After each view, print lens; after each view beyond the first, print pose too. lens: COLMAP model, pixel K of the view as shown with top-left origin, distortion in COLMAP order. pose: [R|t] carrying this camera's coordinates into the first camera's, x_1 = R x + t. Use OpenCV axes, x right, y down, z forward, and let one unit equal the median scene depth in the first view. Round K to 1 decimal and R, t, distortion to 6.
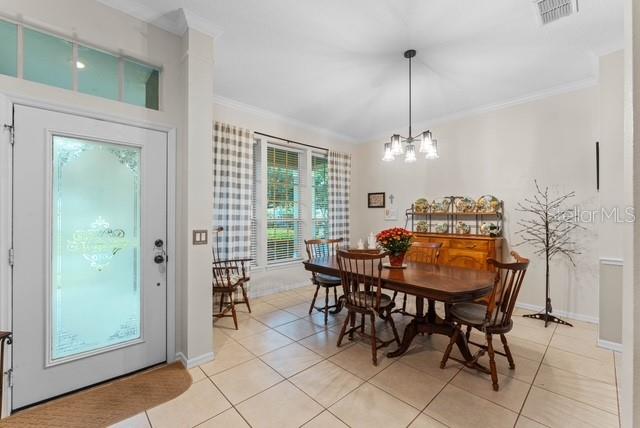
lens RADIAL K [[262.0, 0, 318.1], [0, 262.0, 215.8], [0, 0, 1]] dist [-0.001512, 0.000380]
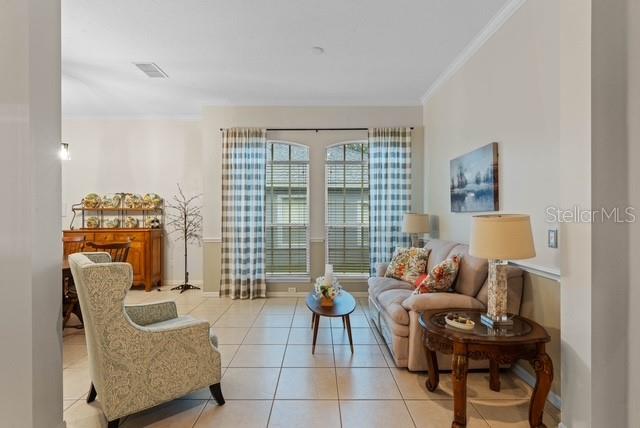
lens RADIAL K [[316.2, 0, 315.7], [0, 316.2, 209.5], [0, 0, 1]] dist [-0.003144, -0.000273]
pose [[0.685043, -0.000682, 0.728502, 0.123947], [0.004914, 0.999981, -0.003684, 0.002209], [-0.728486, 0.006103, 0.685033, -0.473562]]
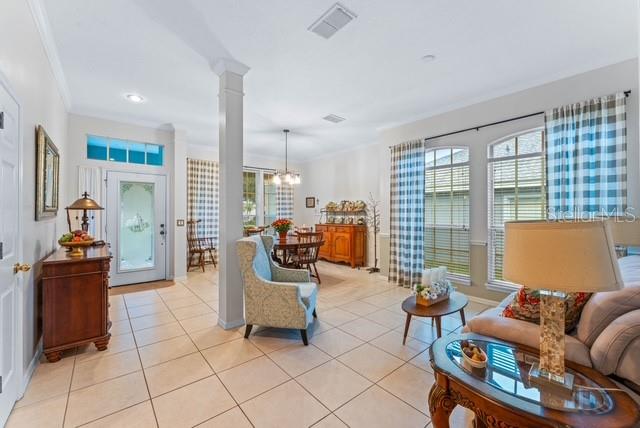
lens RADIAL K [[262.0, 0, 318.3], [0, 262.0, 210.0], [0, 0, 1]] dist [-0.001512, 0.000380]
pose [[0.998097, -0.005352, -0.061432, 0.480104], [0.004666, 0.999925, -0.011316, 0.001512], [0.061488, 0.011007, 0.998047, -0.642440]]
